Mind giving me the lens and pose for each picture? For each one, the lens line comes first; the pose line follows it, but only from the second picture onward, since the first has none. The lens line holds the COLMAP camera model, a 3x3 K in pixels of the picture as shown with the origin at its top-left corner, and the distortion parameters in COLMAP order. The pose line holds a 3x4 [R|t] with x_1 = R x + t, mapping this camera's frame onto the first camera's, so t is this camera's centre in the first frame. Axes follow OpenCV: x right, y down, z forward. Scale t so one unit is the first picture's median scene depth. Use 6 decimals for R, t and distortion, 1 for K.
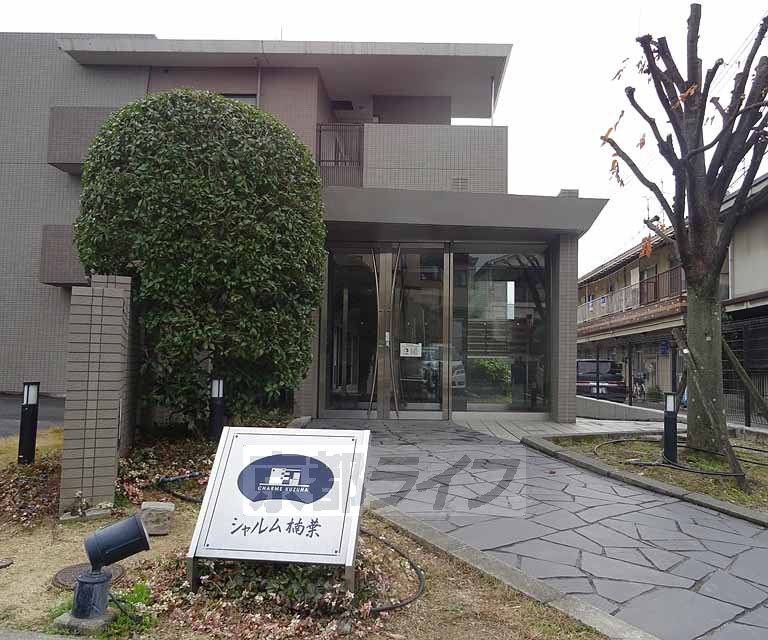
lens RADIAL K [[621.4, 0, 384.0], [0, 621.4, 320.0], [0, 0, 1]] dist [-0.009025, -0.012436]
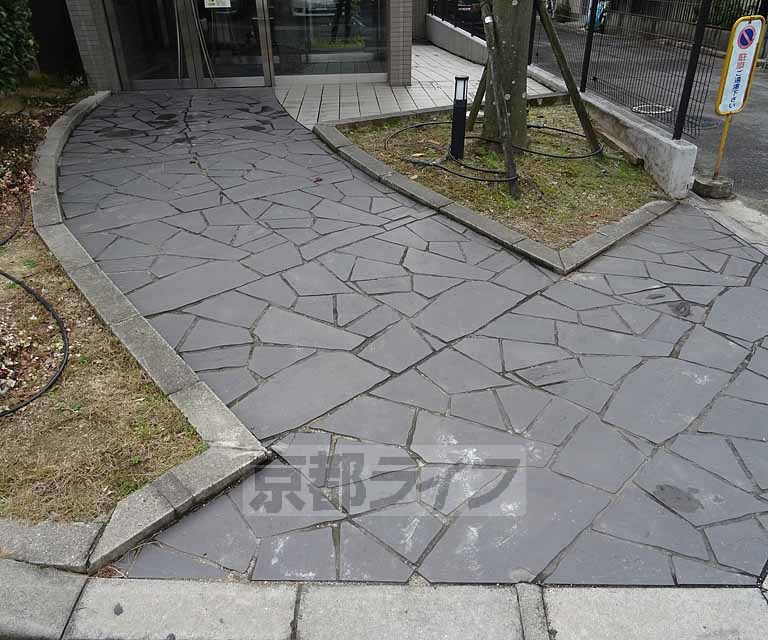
lens RADIAL K [[621.4, 0, 384.0], [0, 621.4, 320.0], [0, 0, 1]] dist [-0.009025, -0.012436]
pose [[0.995994, -0.069423, 0.056355, 0.188891], [0.024765, 0.819758, 0.572175, -0.065313], [-0.085920, -0.568487, 0.818193, 0.081410]]
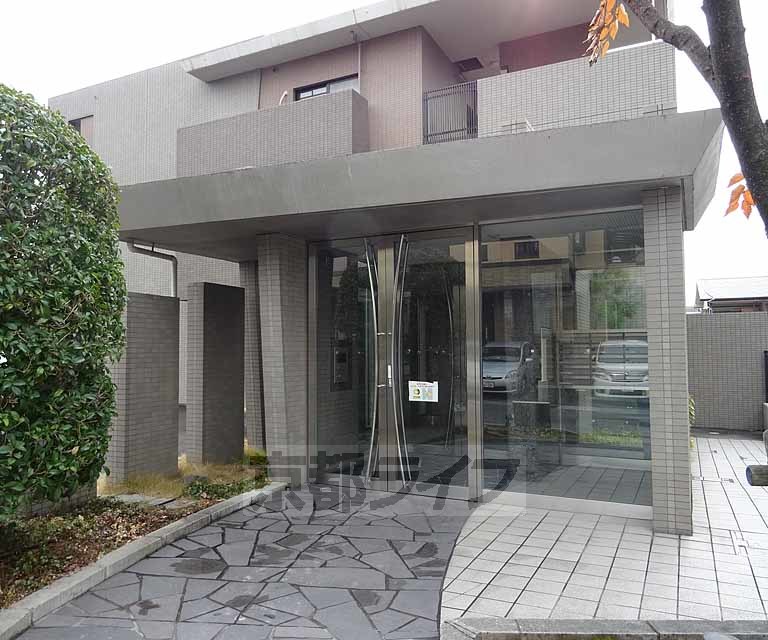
lens RADIAL K [[597.7, 0, 383.7], [0, 597.7, 308.7], [0, 0, 1]] dist [0.000952, 0.001186]
pose [[0.901323, -0.055813, -0.429536, 0.289605], [0.058939, 0.998243, -0.006034, -0.039720], [0.429118, -0.019878, 0.903030, 0.408556]]
